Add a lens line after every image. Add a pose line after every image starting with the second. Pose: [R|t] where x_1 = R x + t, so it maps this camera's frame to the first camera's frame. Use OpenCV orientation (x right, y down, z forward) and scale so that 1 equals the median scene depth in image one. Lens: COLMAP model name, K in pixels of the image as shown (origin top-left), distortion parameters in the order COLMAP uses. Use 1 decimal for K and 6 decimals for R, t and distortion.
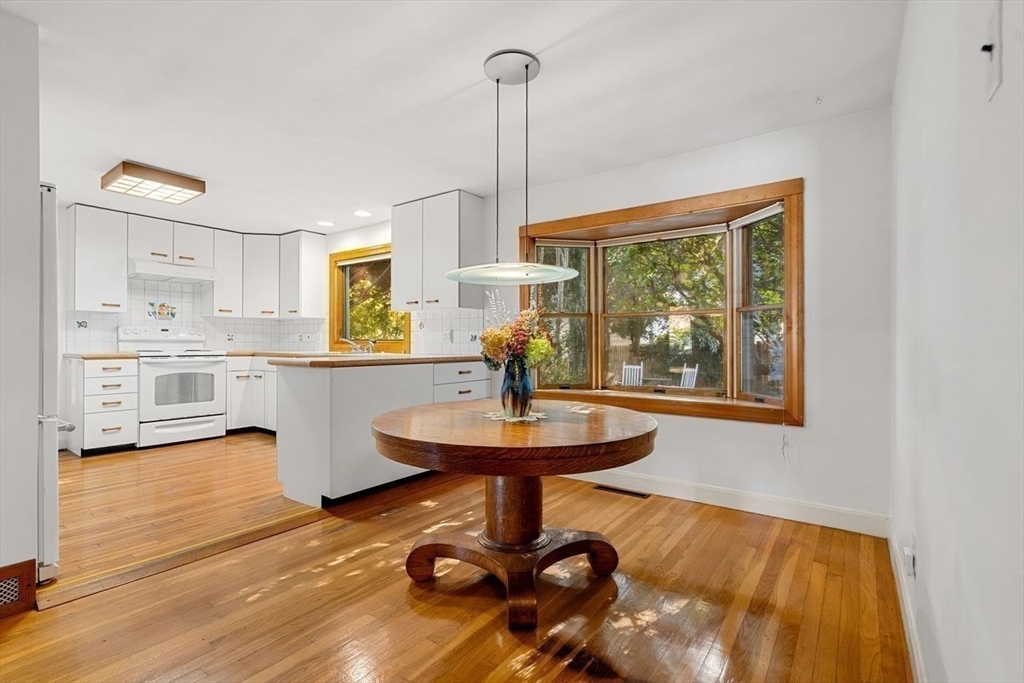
lens RADIAL K [[474.2, 0, 505.0], [0, 474.2, 344.2], [0, 0, 1]] dist [0.002980, 0.004613]
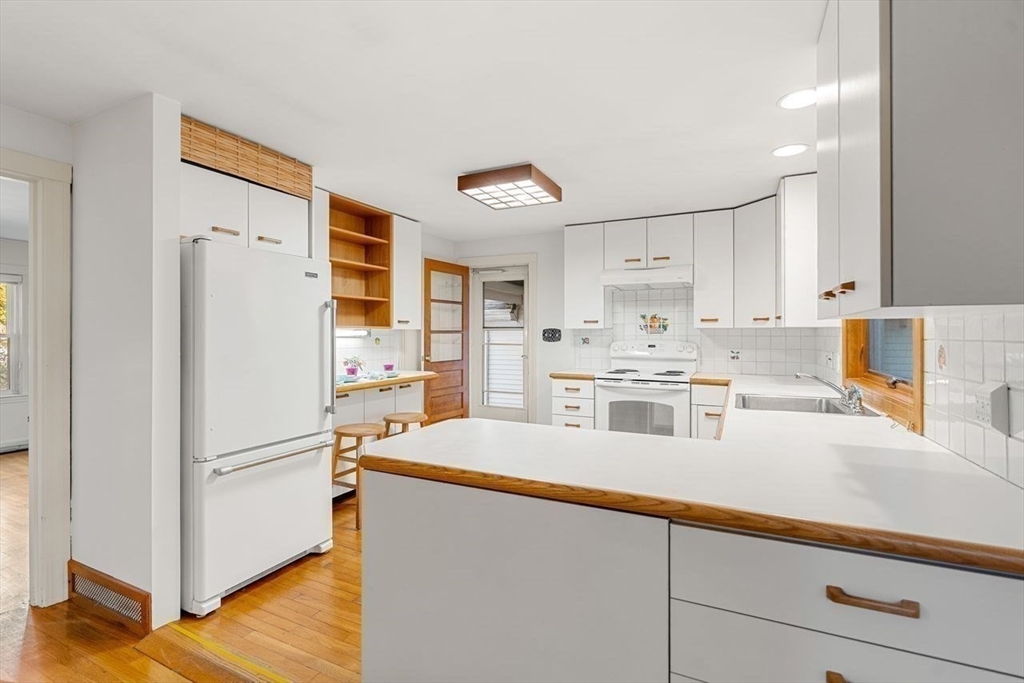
lens RADIAL K [[474.2, 0, 505.3], [0, 474.2, 331.3], [0, 0, 1]] dist [0.002980, 0.004613]
pose [[0.188903, -0.009067, -0.981954, 0.077947], [-0.003569, 0.999944, -0.009920, -0.048951], [0.981989, 0.005378, 0.188860, 0.604954]]
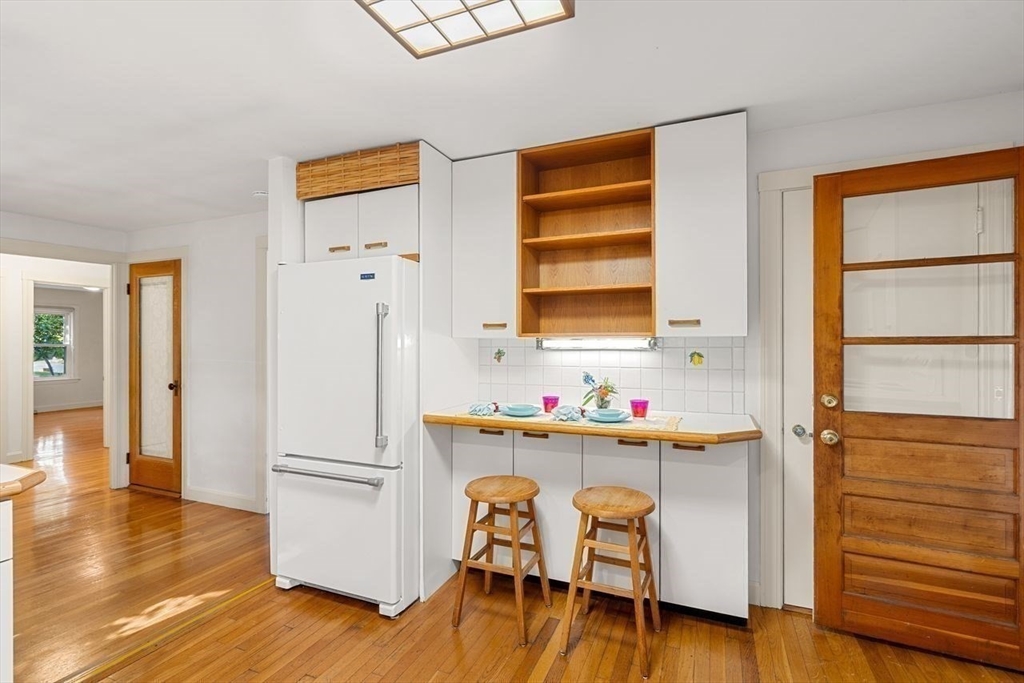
lens RADIAL K [[474.2, 0, 517.9], [0, 474.2, 343.1], [0, 0, 1]] dist [0.002980, 0.004613]
pose [[-0.966215, -0.002319, -0.257726, -0.505237], [-0.003049, 0.999992, 0.002430, -0.054559], [0.257719, 0.003134, -0.966215, 0.964105]]
